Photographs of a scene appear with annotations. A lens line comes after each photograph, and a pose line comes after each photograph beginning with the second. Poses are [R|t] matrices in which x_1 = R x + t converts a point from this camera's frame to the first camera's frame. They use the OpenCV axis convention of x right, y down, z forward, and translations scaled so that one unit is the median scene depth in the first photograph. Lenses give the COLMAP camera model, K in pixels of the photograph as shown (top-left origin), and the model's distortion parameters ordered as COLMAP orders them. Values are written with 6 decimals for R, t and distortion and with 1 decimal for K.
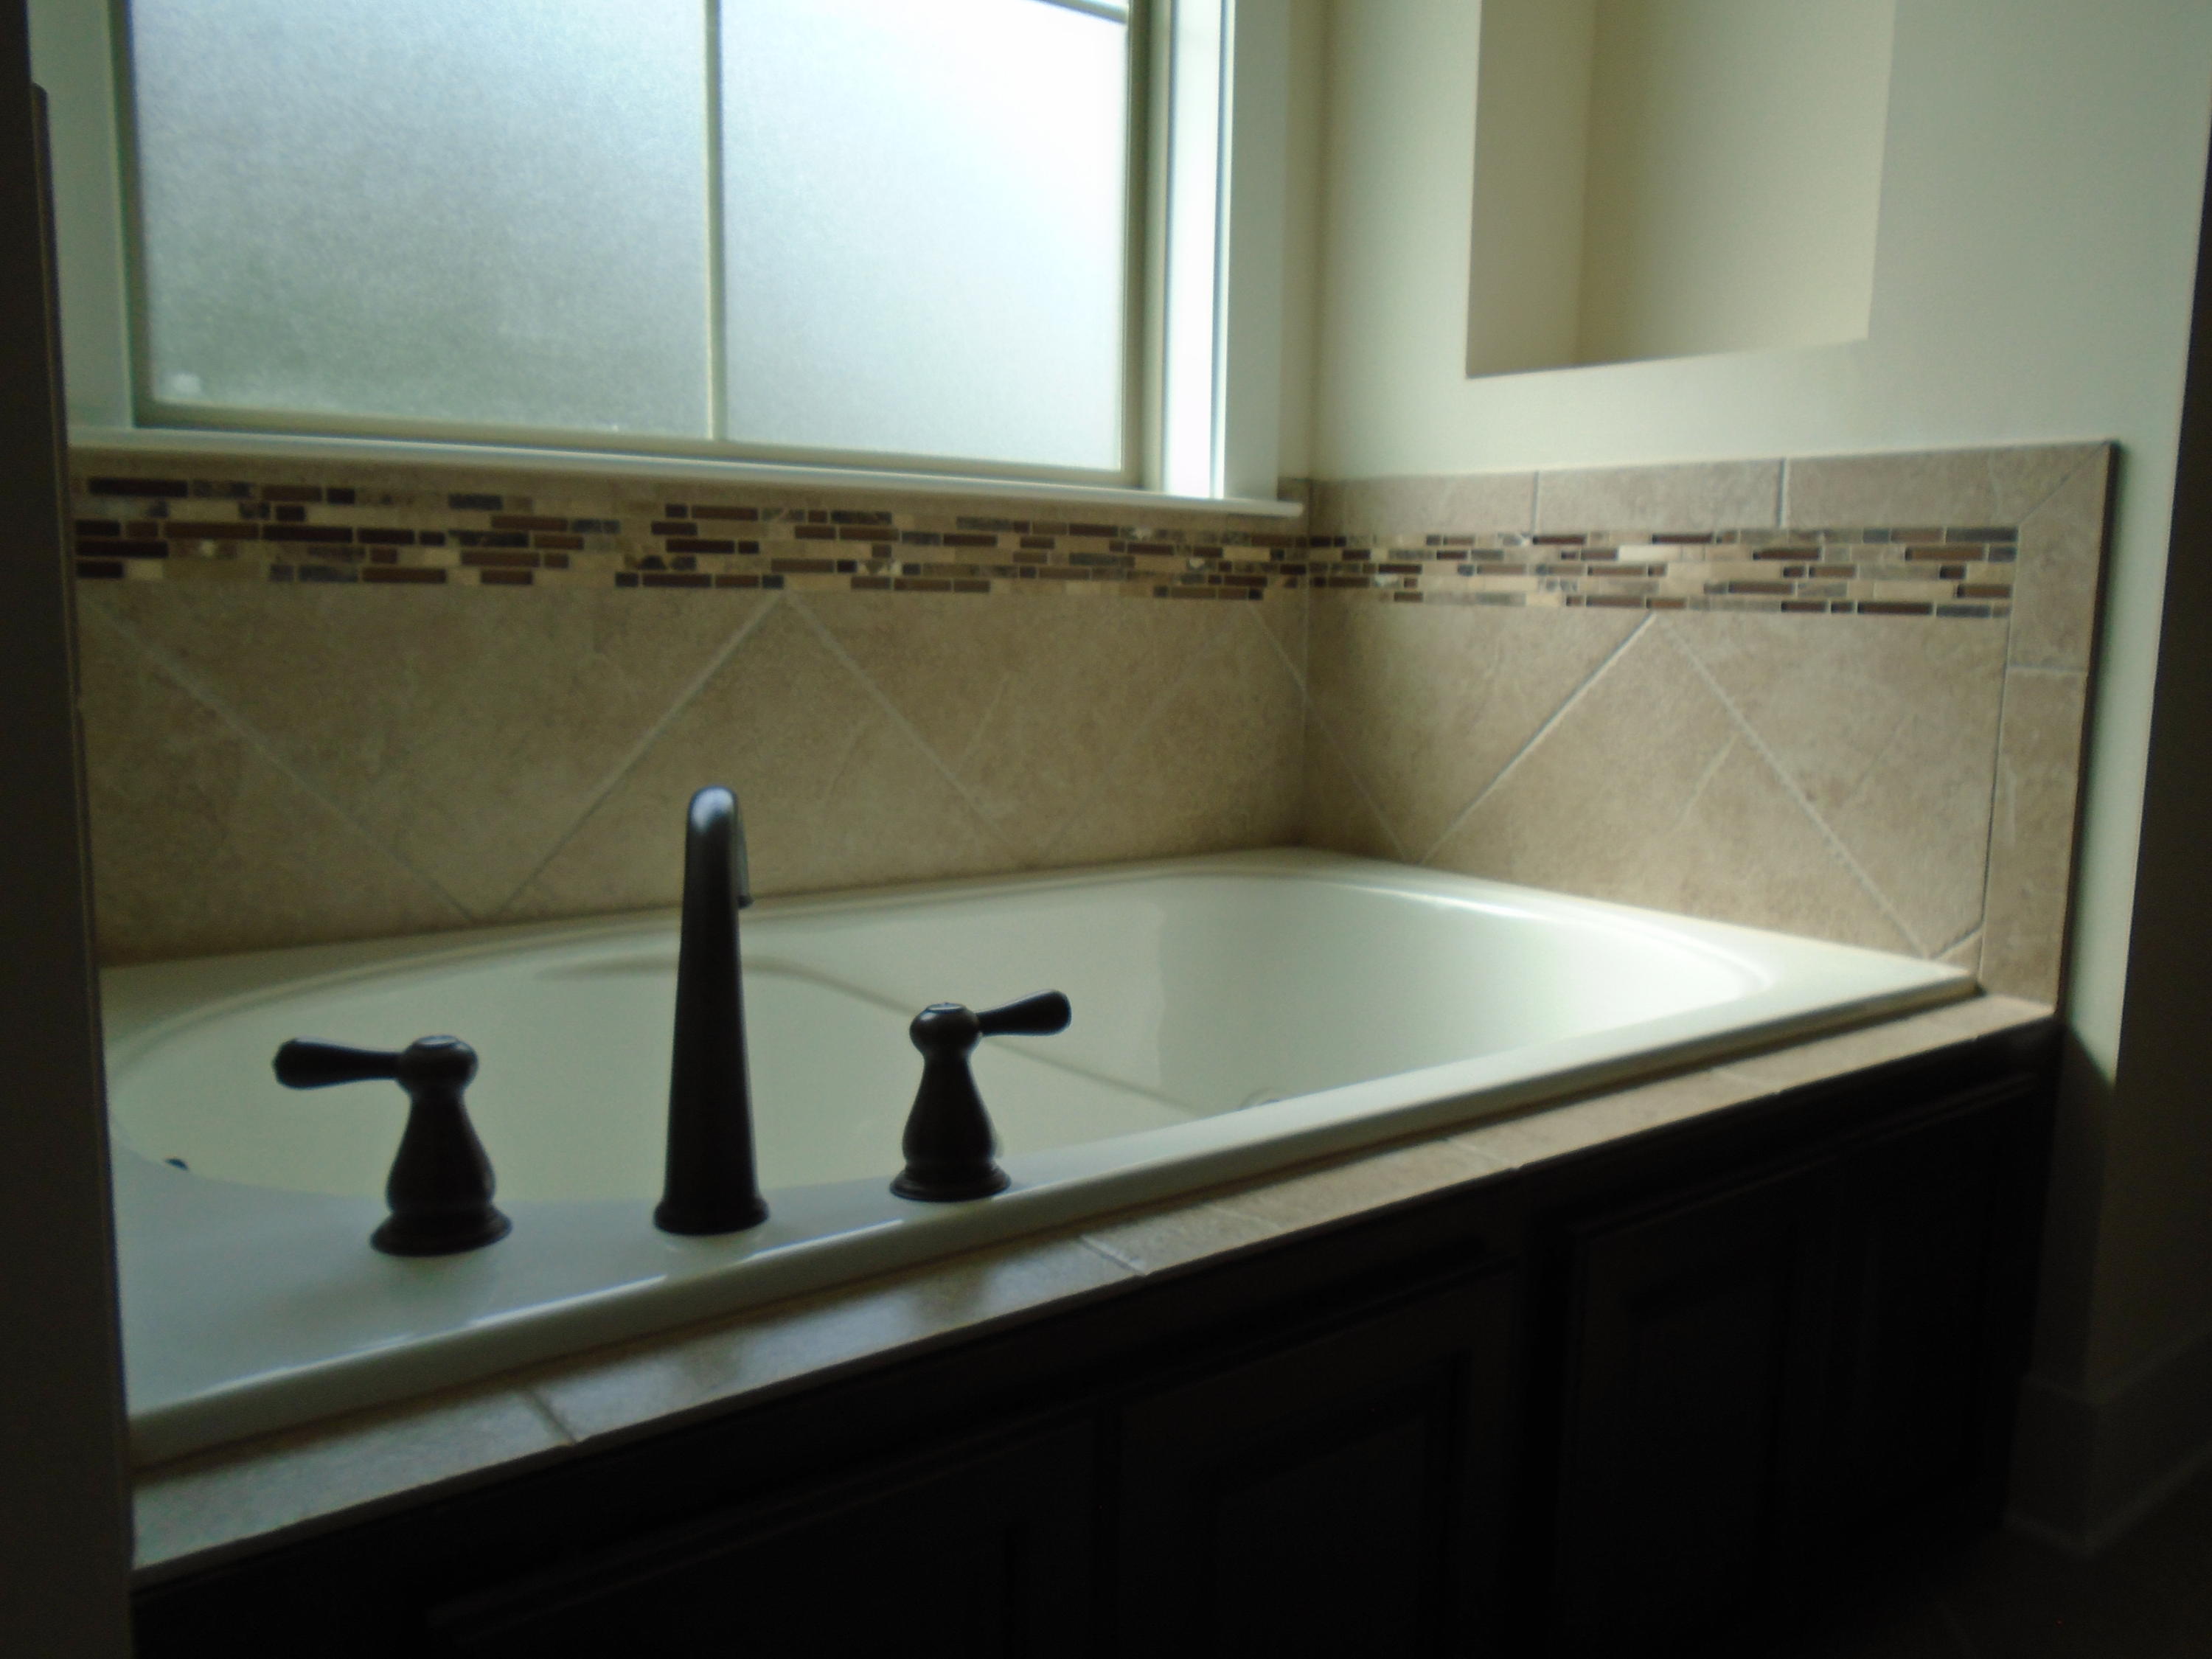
lens RADIAL K [[1712.3, 0, 1099.6], [0, 1712.3, 813.1], [0, 0, 1]] dist [-0.003118, -0.003234]
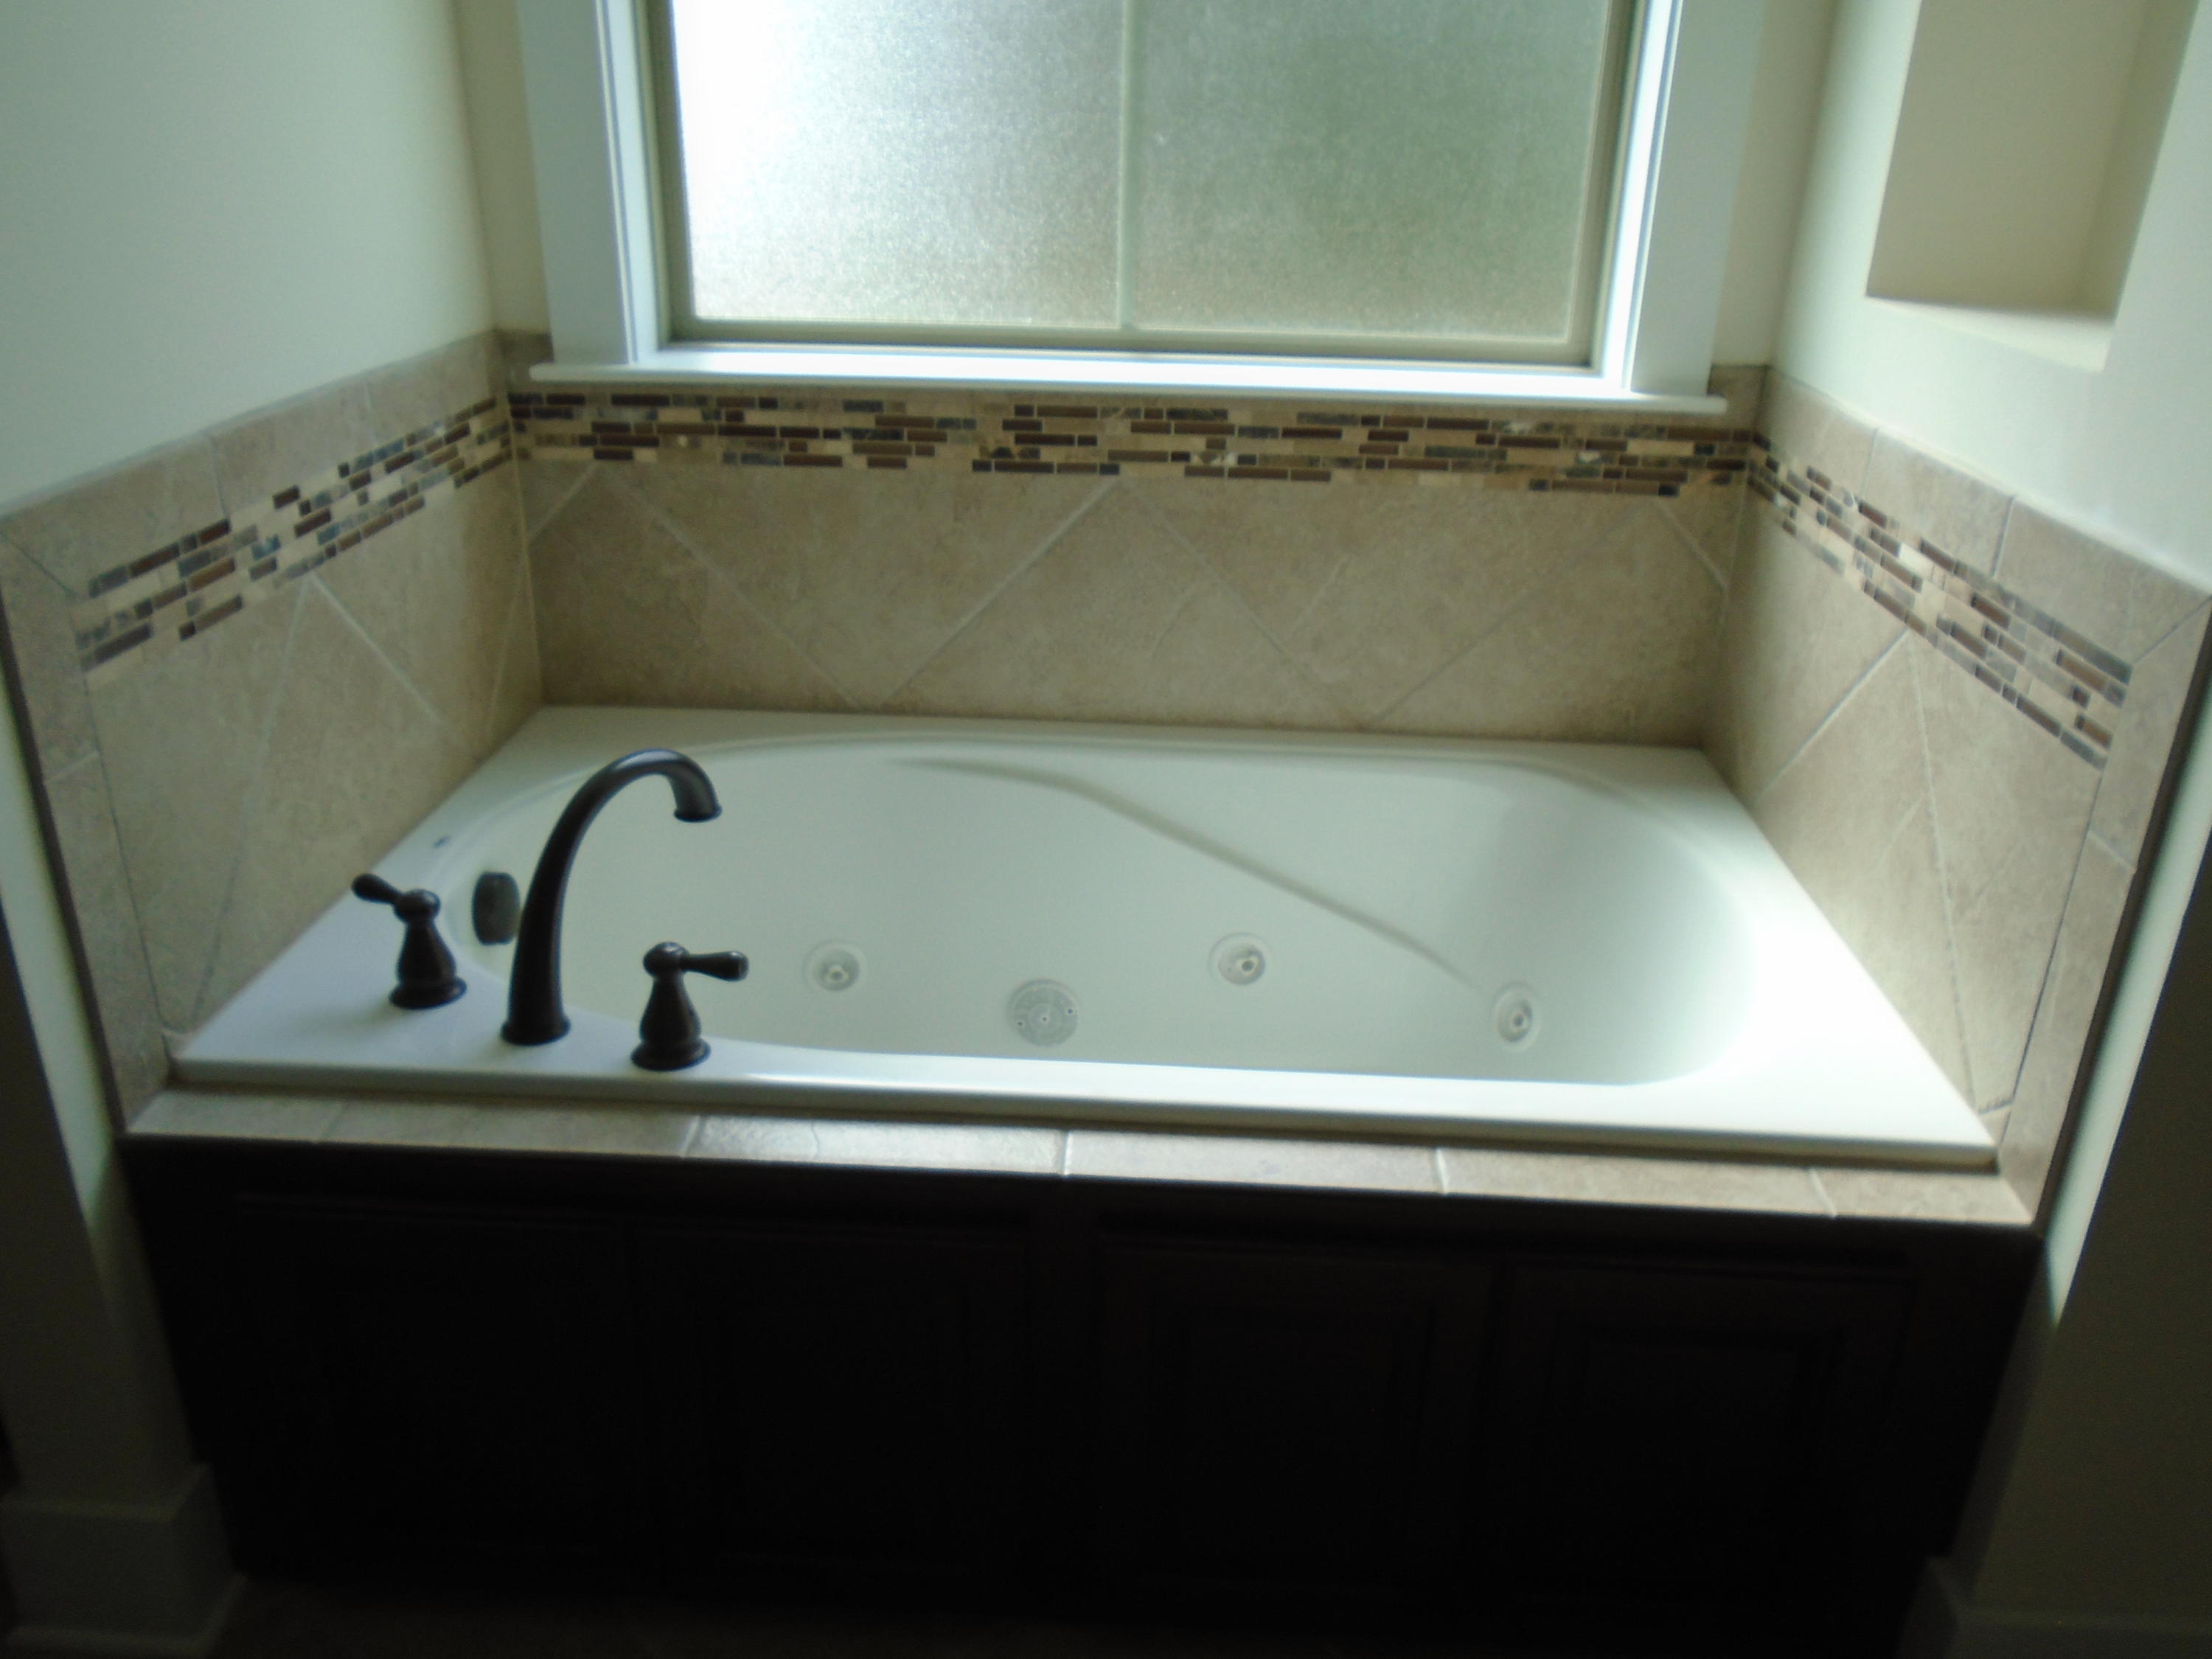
lens RADIAL K [[1699.5, 0, 1100.8], [0, 1699.5, 824.5], [0, 0, 1]] dist [-0.014225, -0.005842]
pose [[0.757692, 0.258917, -0.599054, 0.563243], [-0.090395, 0.950721, 0.296577, -0.245199], [0.646322, -0.170562, 0.743758, 0.077545]]
